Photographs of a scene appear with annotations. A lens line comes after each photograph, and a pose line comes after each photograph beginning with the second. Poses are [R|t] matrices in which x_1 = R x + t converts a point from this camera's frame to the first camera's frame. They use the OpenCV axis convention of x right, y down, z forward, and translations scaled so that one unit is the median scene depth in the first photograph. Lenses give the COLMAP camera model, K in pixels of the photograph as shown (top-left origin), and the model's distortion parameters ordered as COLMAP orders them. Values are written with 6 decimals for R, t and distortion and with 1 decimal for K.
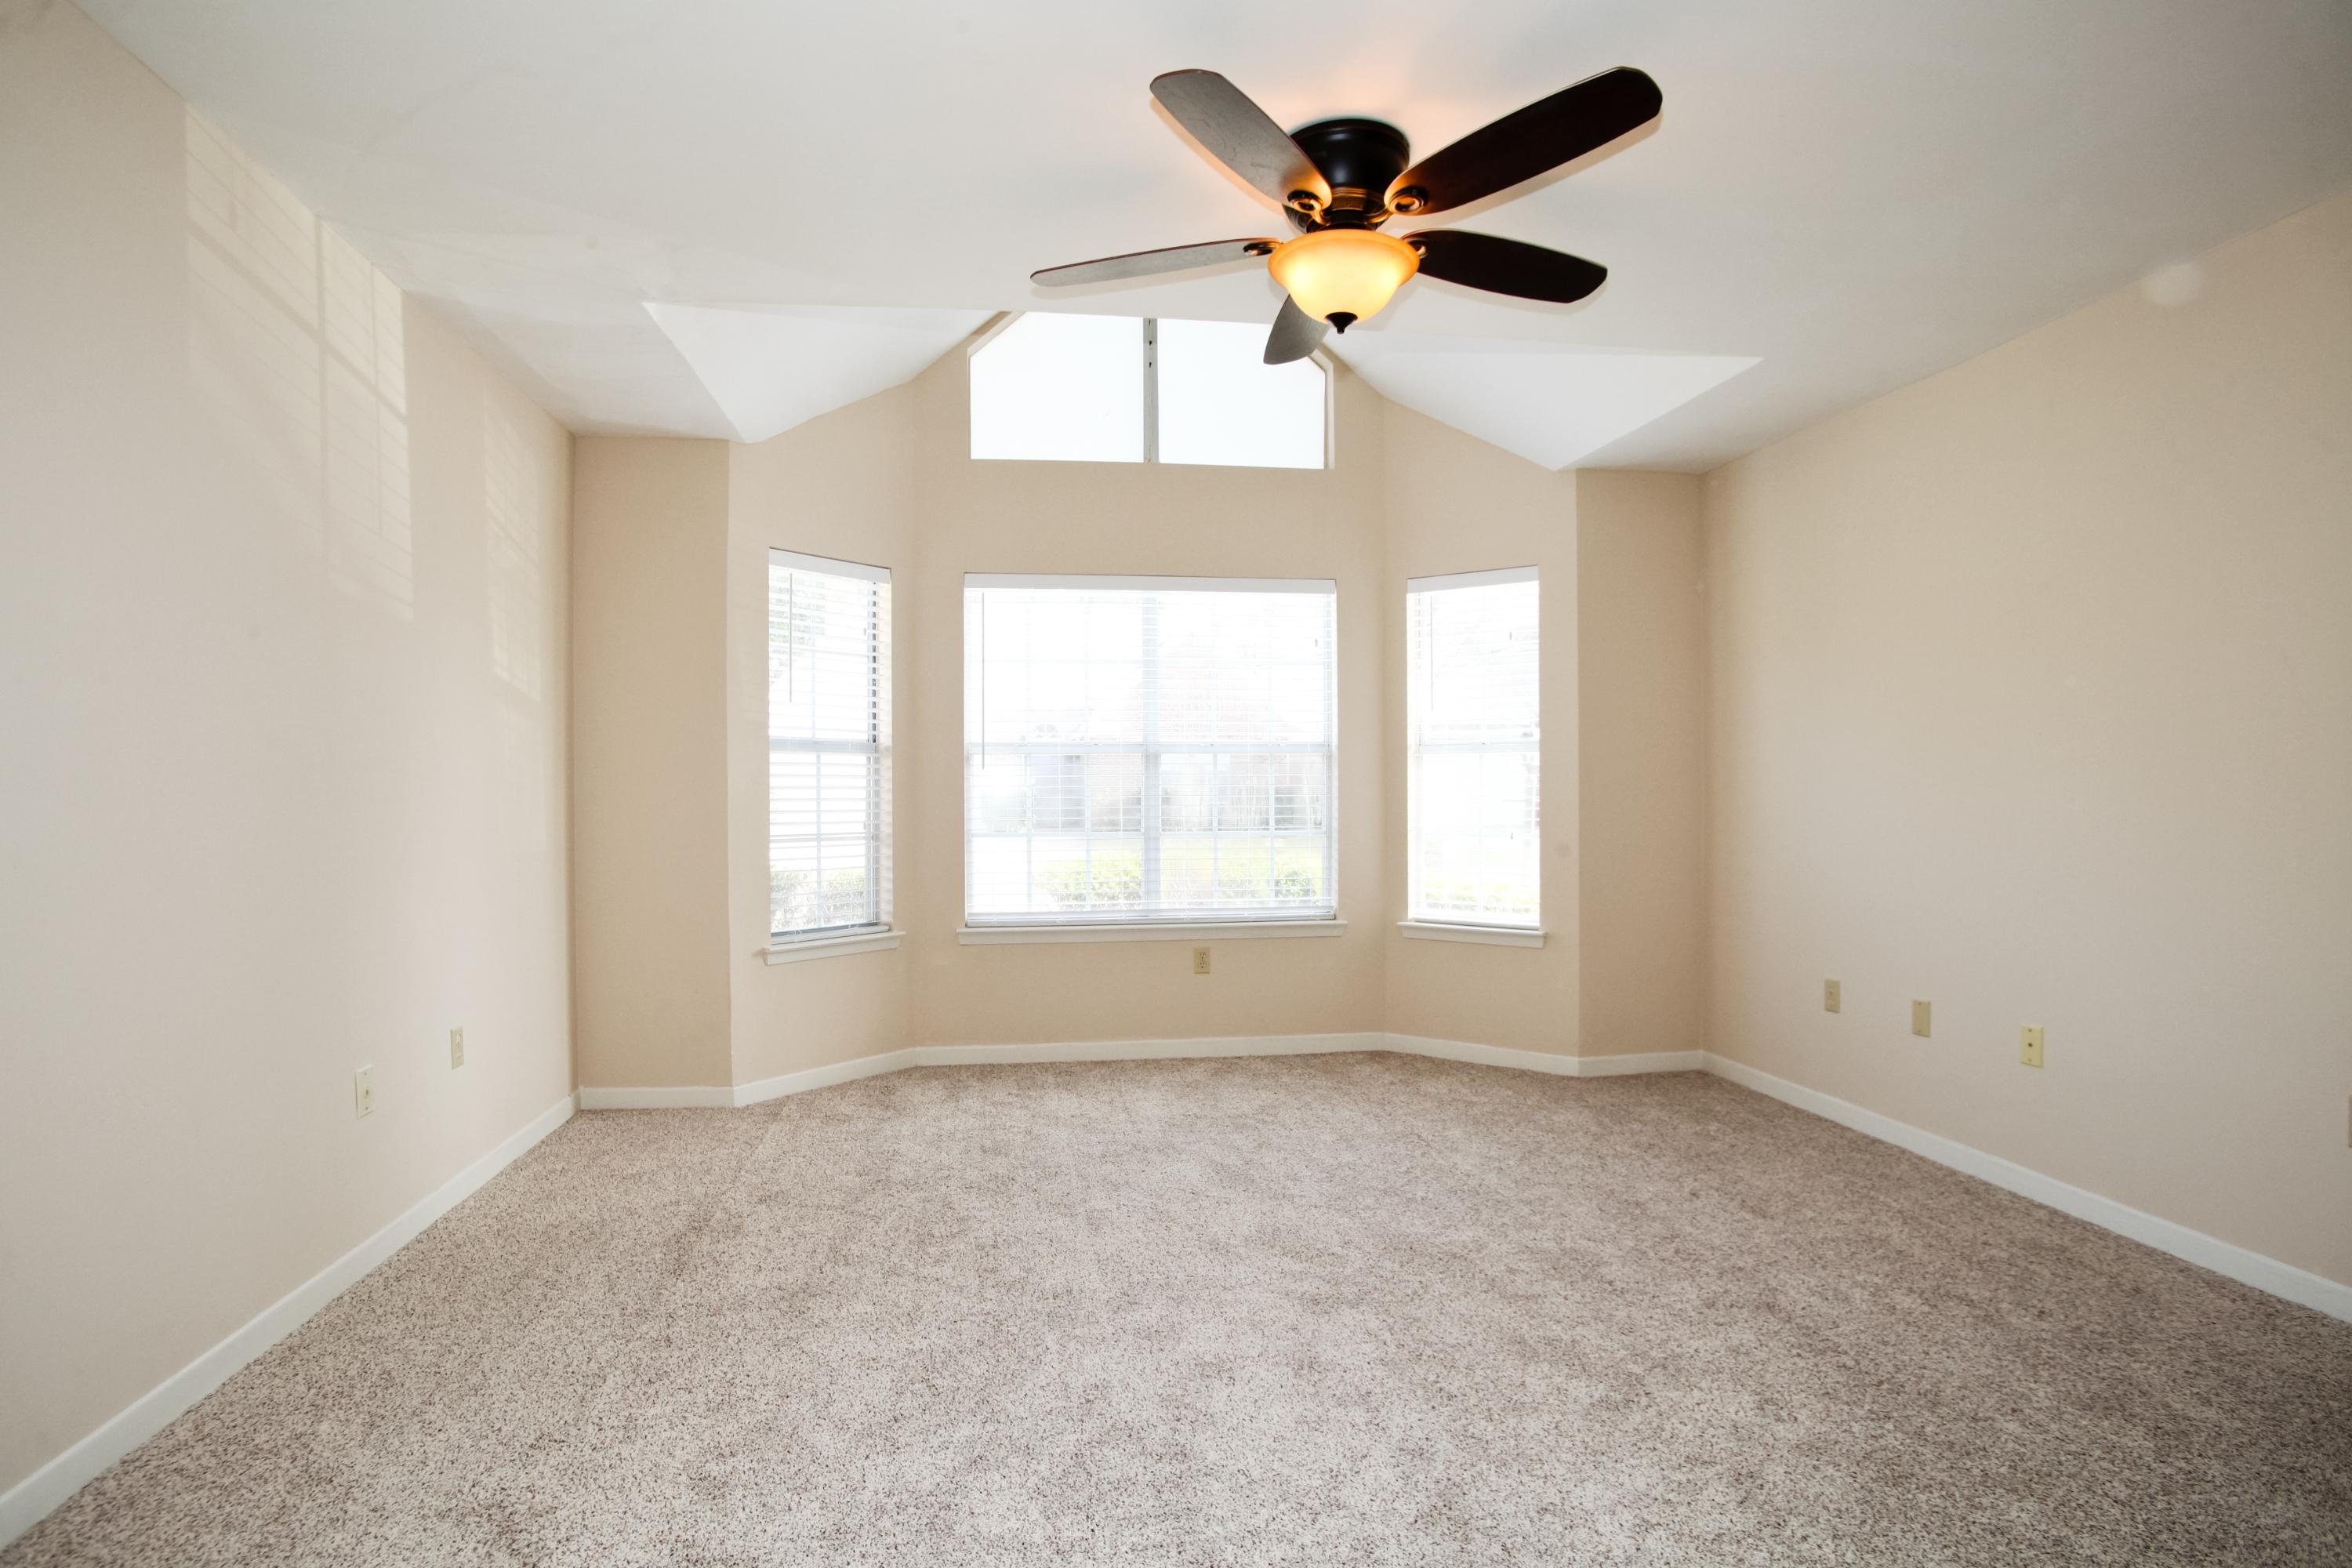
lens RADIAL K [[1149.1, 0, 1167.8], [0, 1149.1, 800.4], [0, 0, 1]] dist [-0.086954, 0.037191]
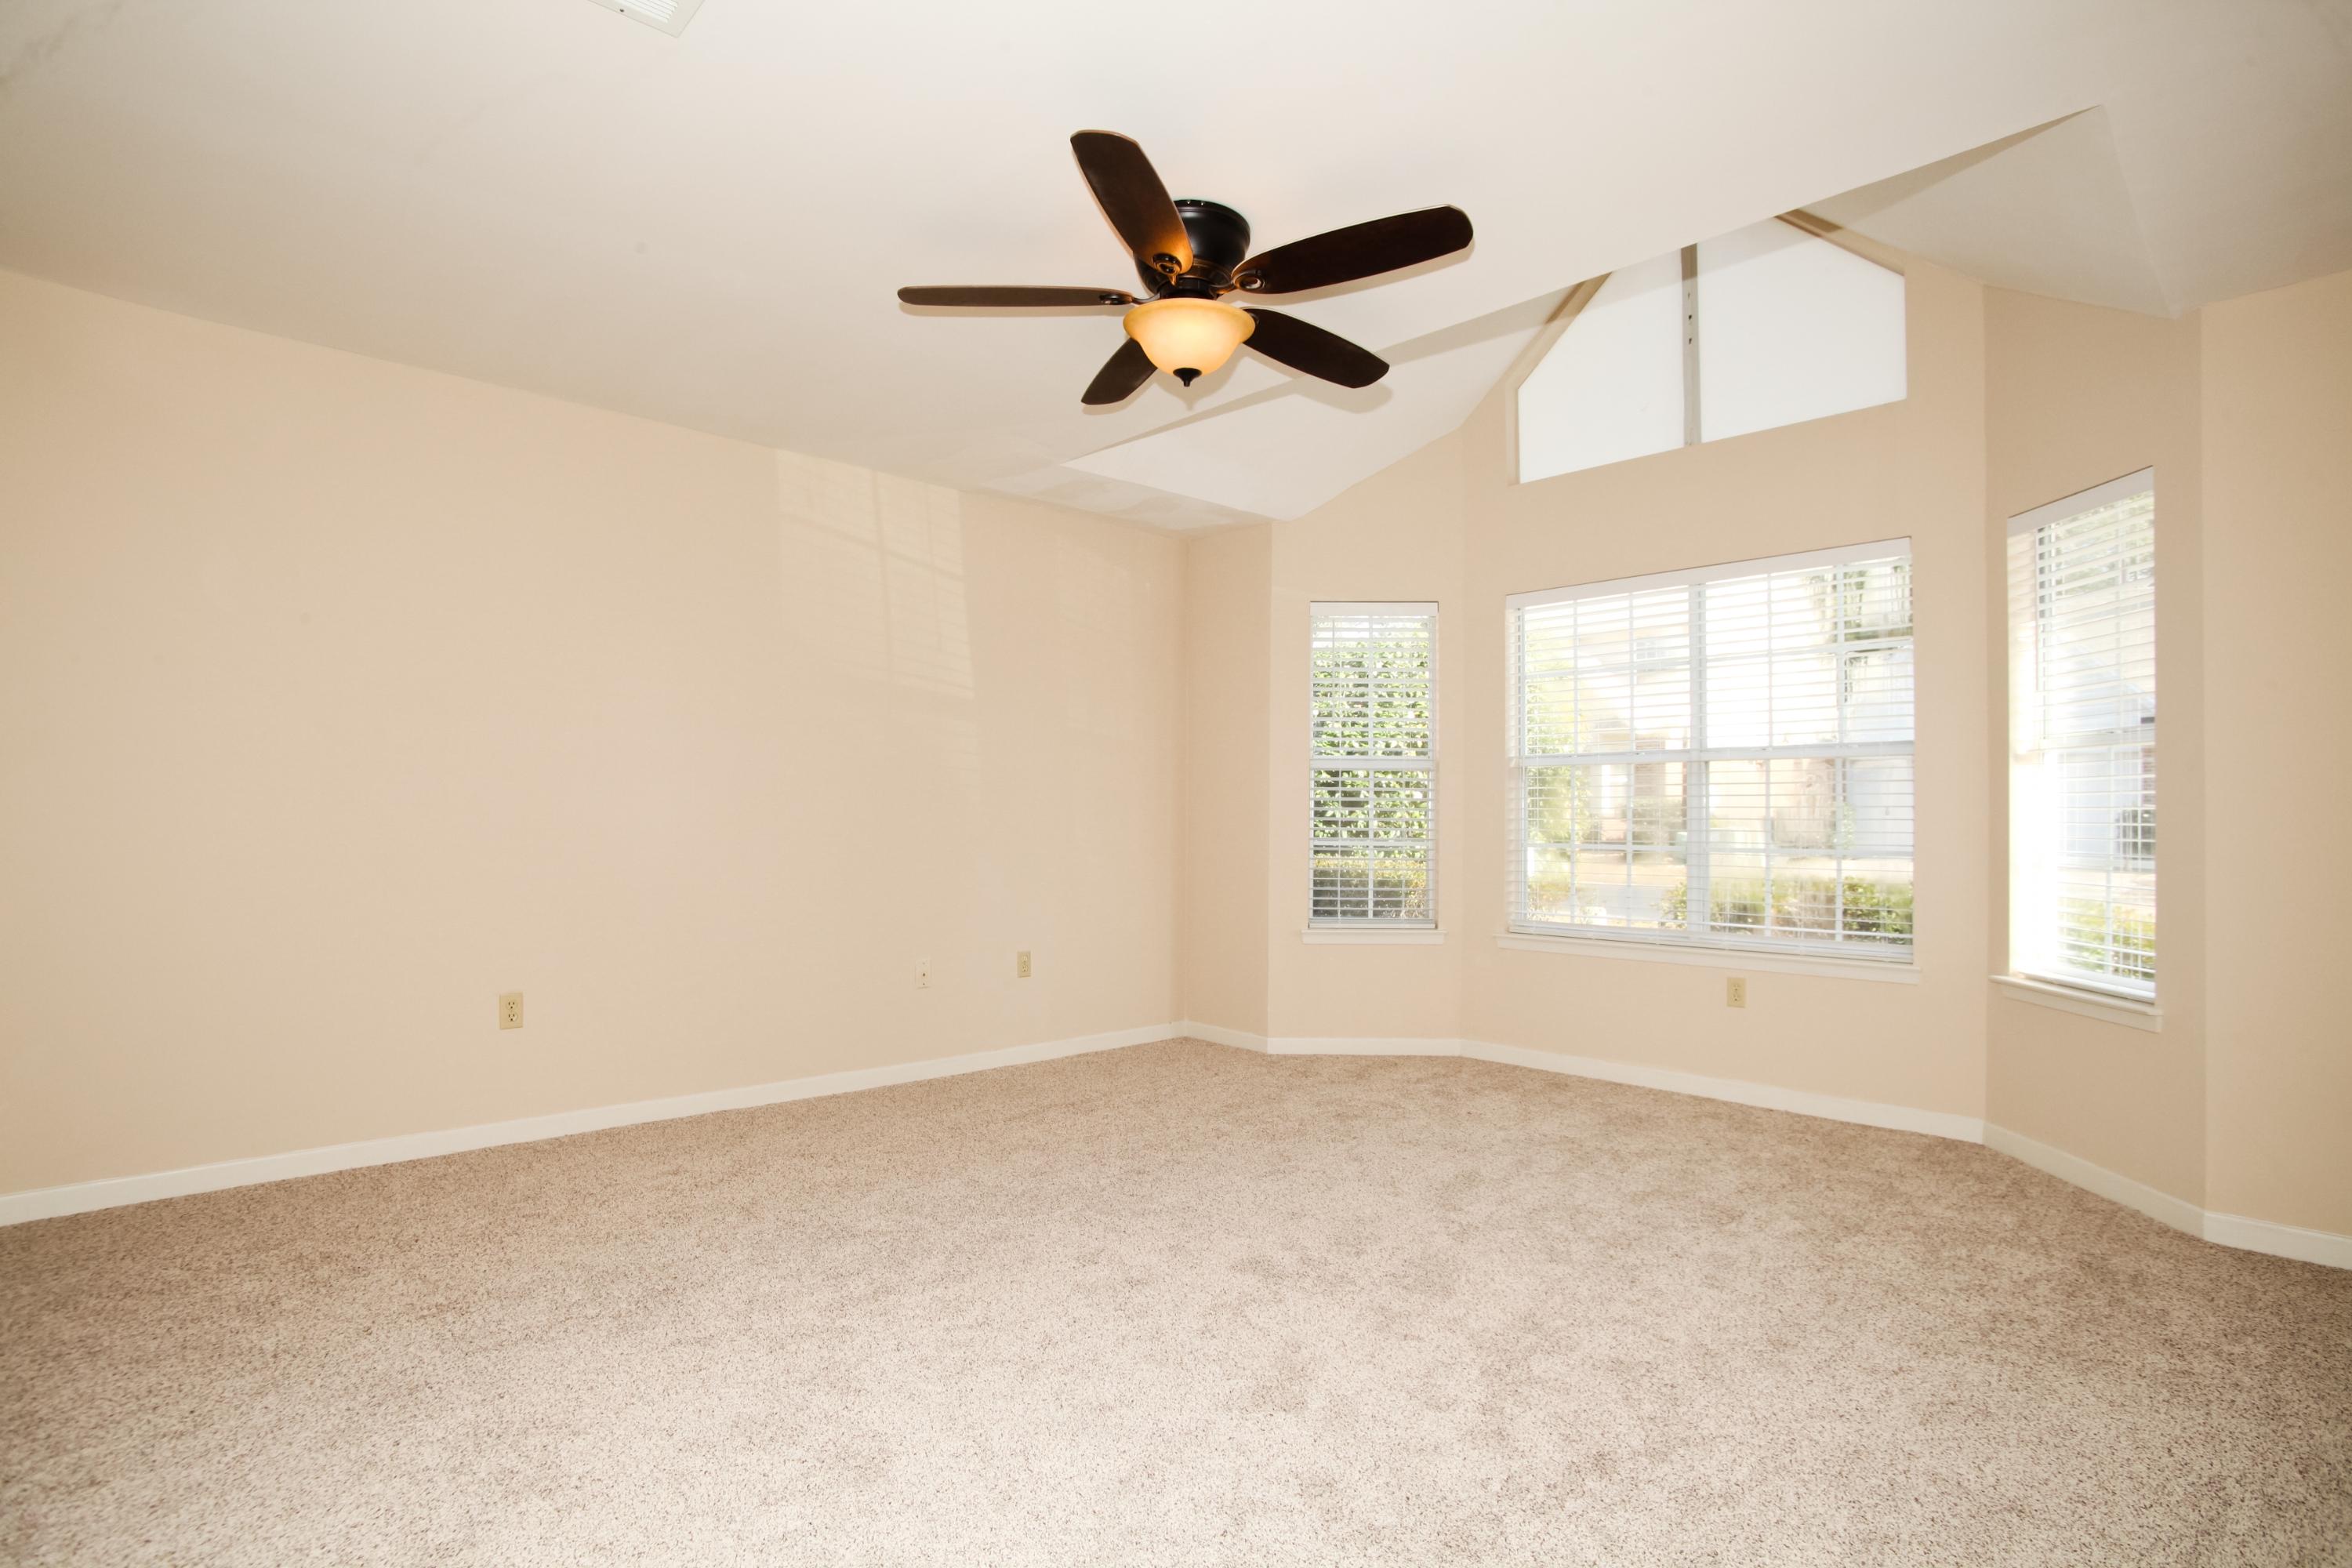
lens RADIAL K [[1149.1, 0, 1167.8], [0, 1149.1, 800.4], [0, 0, 1]] dist [-0.086954, 0.037191]
pose [[0.590301, -0.001753, -0.807181, 0.578259], [-0.007114, 0.999948, -0.007374, 0.000120], [0.807152, 0.010095, 0.590258, 0.159763]]
